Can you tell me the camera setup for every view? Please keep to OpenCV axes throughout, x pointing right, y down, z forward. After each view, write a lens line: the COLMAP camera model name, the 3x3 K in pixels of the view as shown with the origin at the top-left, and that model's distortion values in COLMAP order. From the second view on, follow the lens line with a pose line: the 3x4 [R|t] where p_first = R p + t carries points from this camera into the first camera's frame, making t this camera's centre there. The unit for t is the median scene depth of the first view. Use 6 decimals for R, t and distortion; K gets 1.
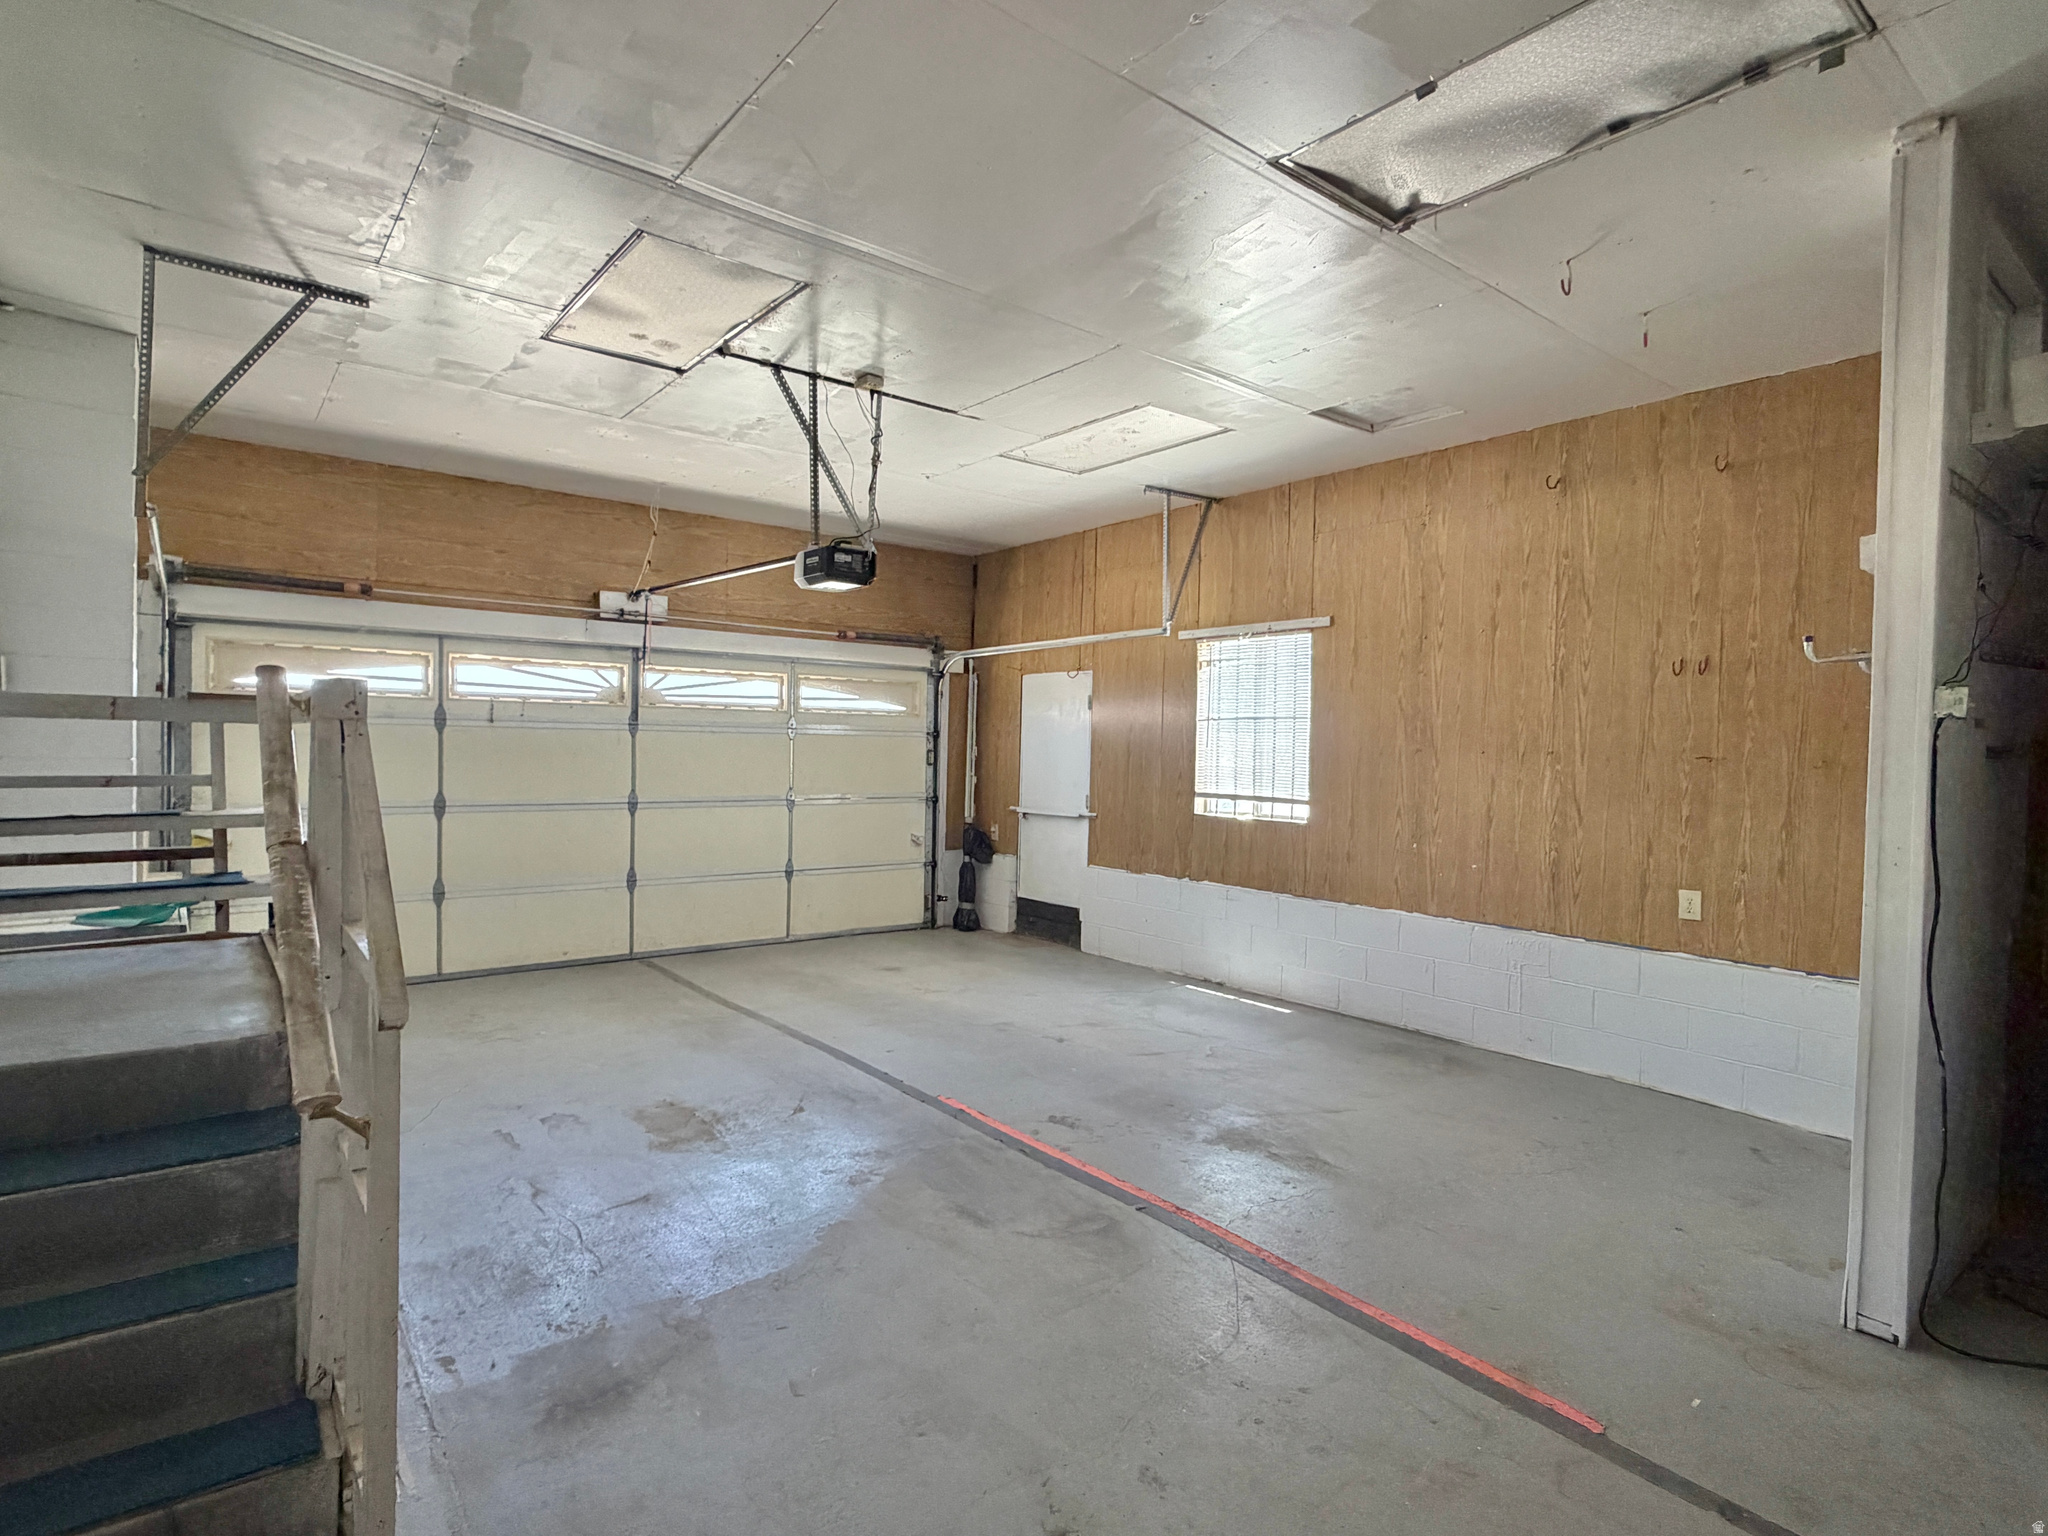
lens RADIAL K [[1056.0, 0, 1022.8], [0, 1056.0, 762.8], [0, 0, 1]] dist [0.000629, -0.000052]
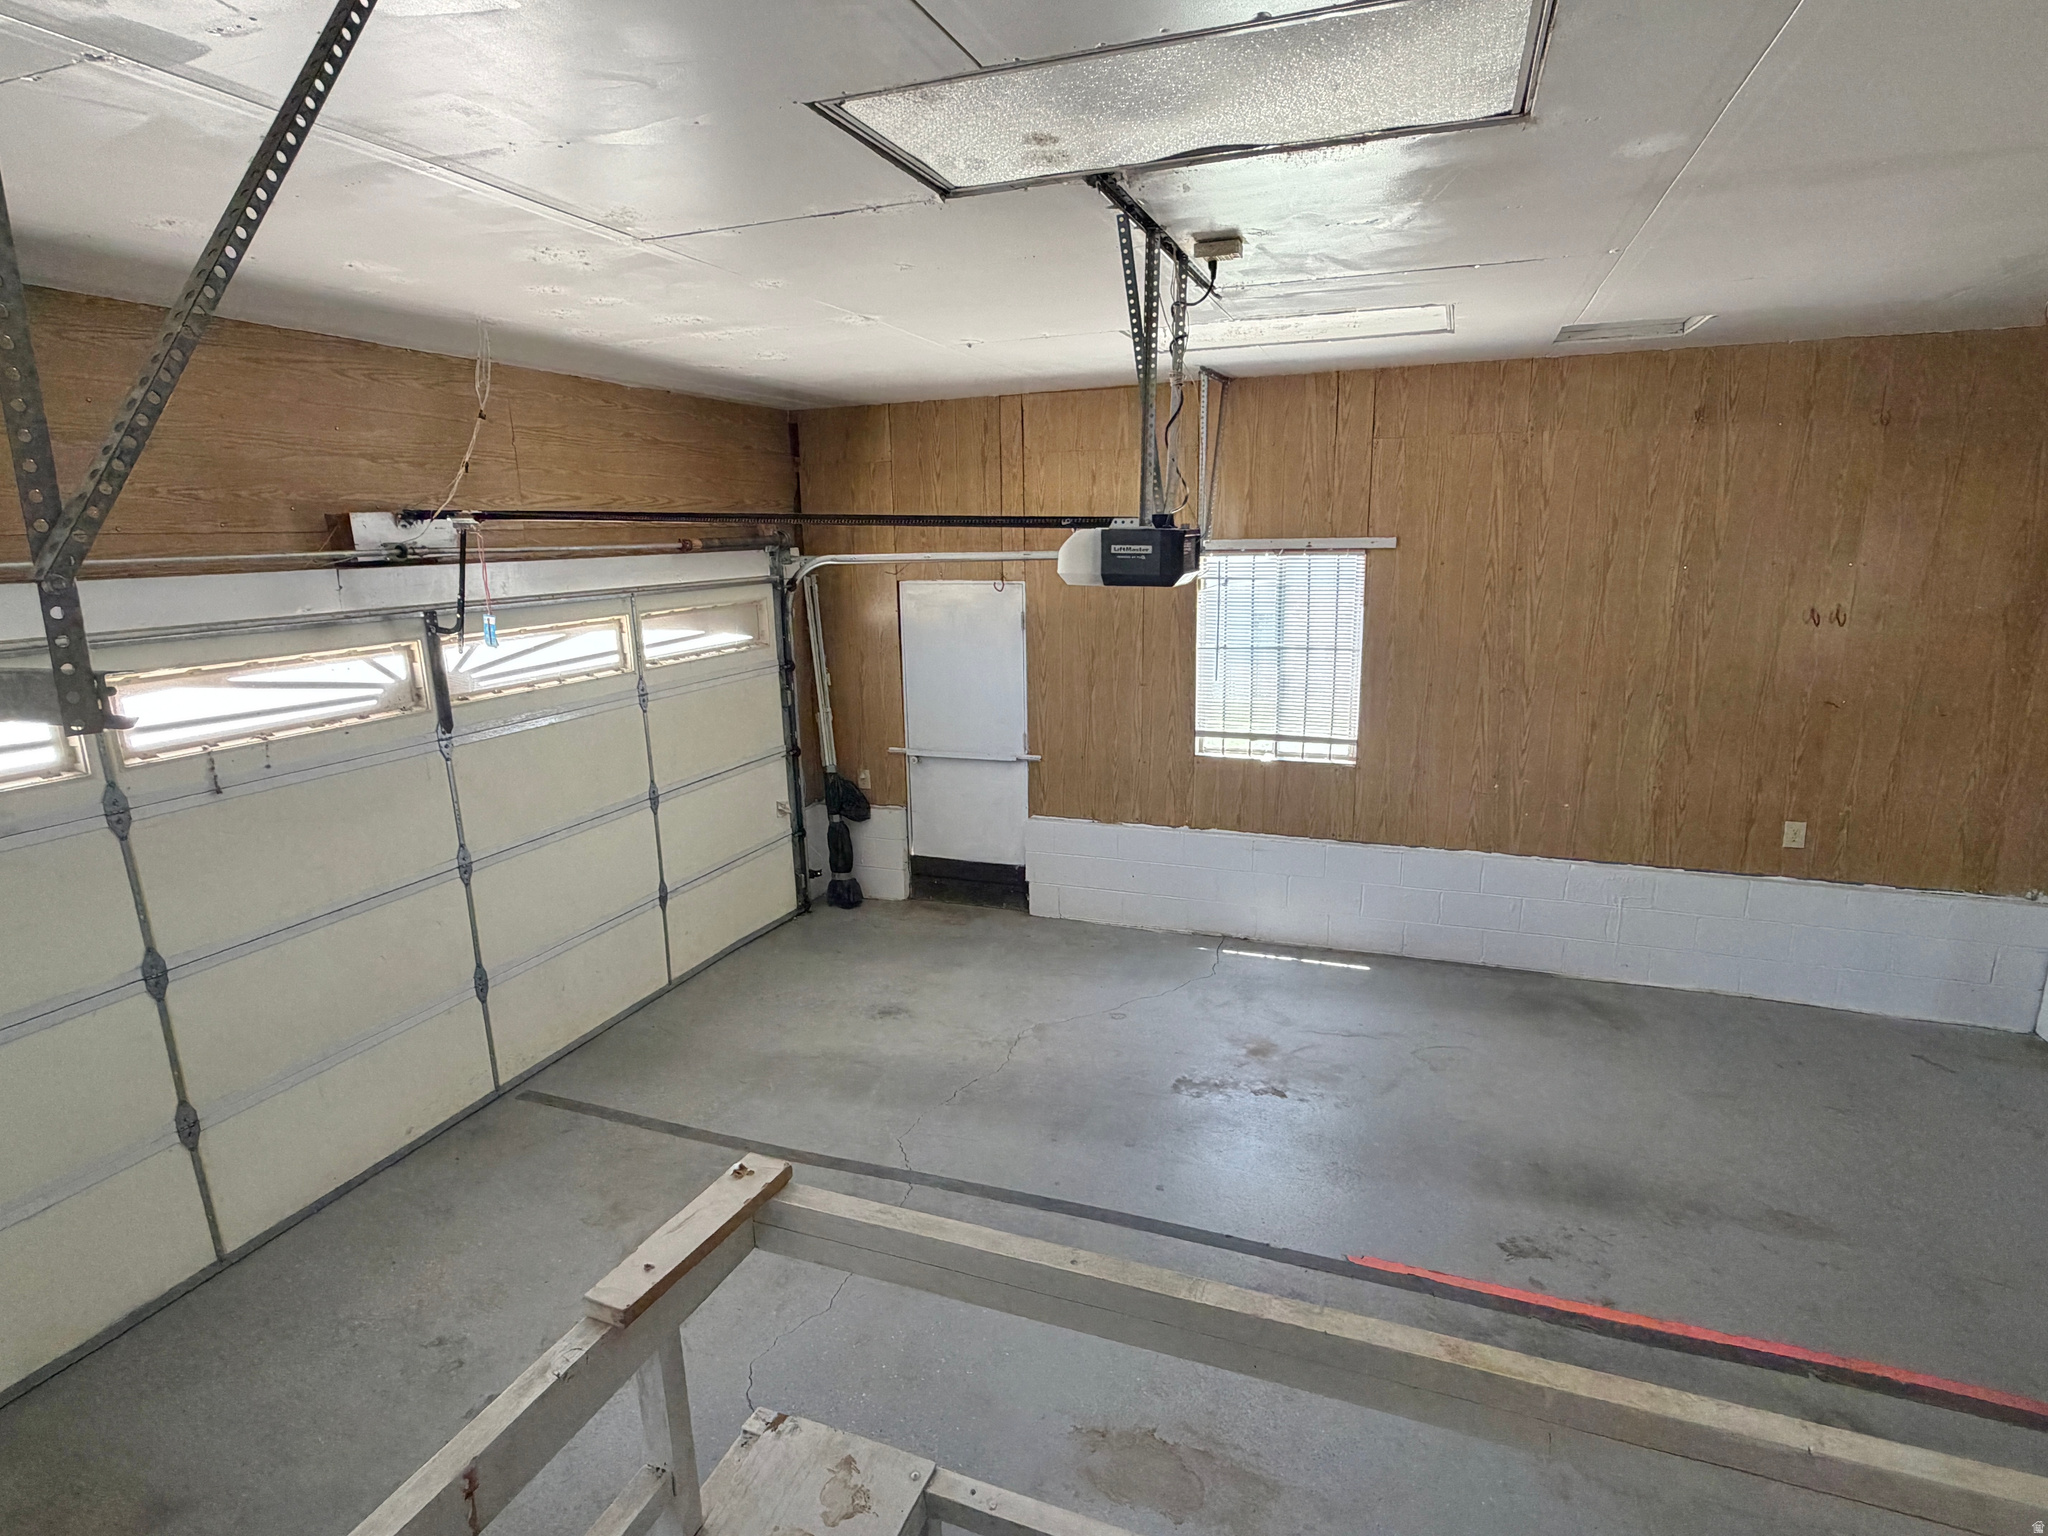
lens RADIAL K [[1056.0, 0, 1029.1], [0, 1056.0, 773.6], [0, 0, 1]] dist [0.000629, -0.000052]
pose [[0.857543, -0.150821, 0.491805, -0.386989], [0.043481, 0.973884, 0.222842, -0.137700], [-0.512571, -0.169712, 0.841706, 0.330444]]
